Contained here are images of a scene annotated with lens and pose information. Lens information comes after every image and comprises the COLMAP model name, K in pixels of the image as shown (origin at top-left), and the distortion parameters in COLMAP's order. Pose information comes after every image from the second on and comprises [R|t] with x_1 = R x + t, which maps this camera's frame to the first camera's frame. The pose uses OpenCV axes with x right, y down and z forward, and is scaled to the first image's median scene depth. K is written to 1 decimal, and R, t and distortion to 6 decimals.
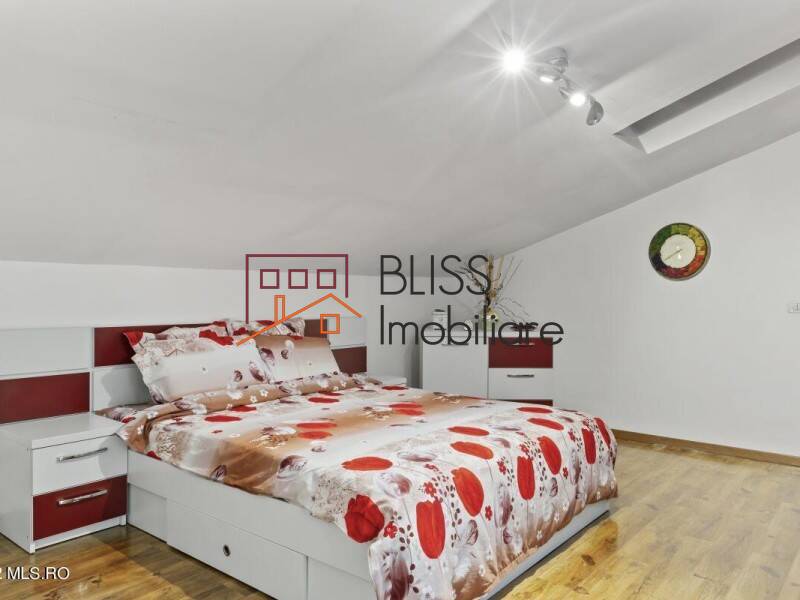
lens RADIAL K [[605.8, 0, 398.7], [0, 605.8, 301.8], [0, 0, 1]] dist [0.010871, -0.002694]
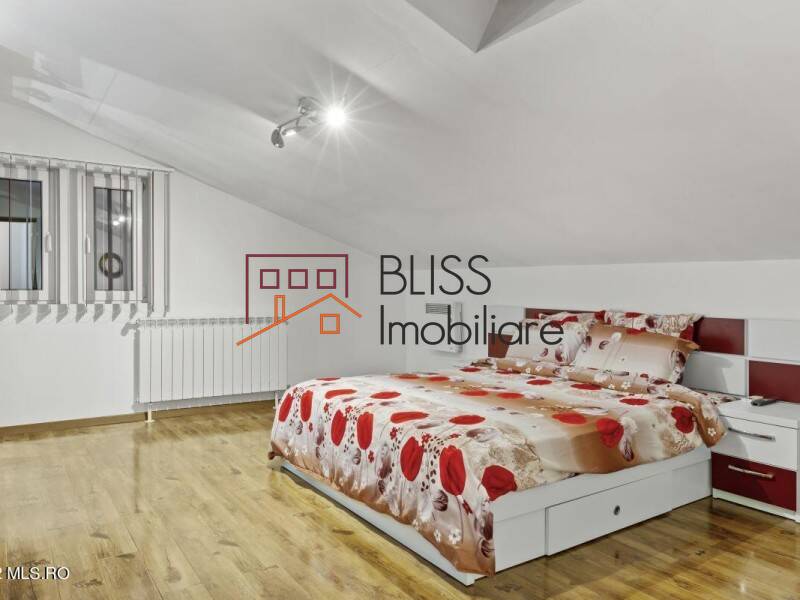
lens RADIAL K [[605.8, 0, 400.3], [0, 605.8, 297.2], [0, 0, 1]] dist [0.010871, -0.002694]
pose [[-0.293629, 0.013037, -0.955831, 1.424150], [-0.018837, 0.999634, 0.019421, -0.012897], [0.955734, 0.023708, -0.293276, 1.533961]]
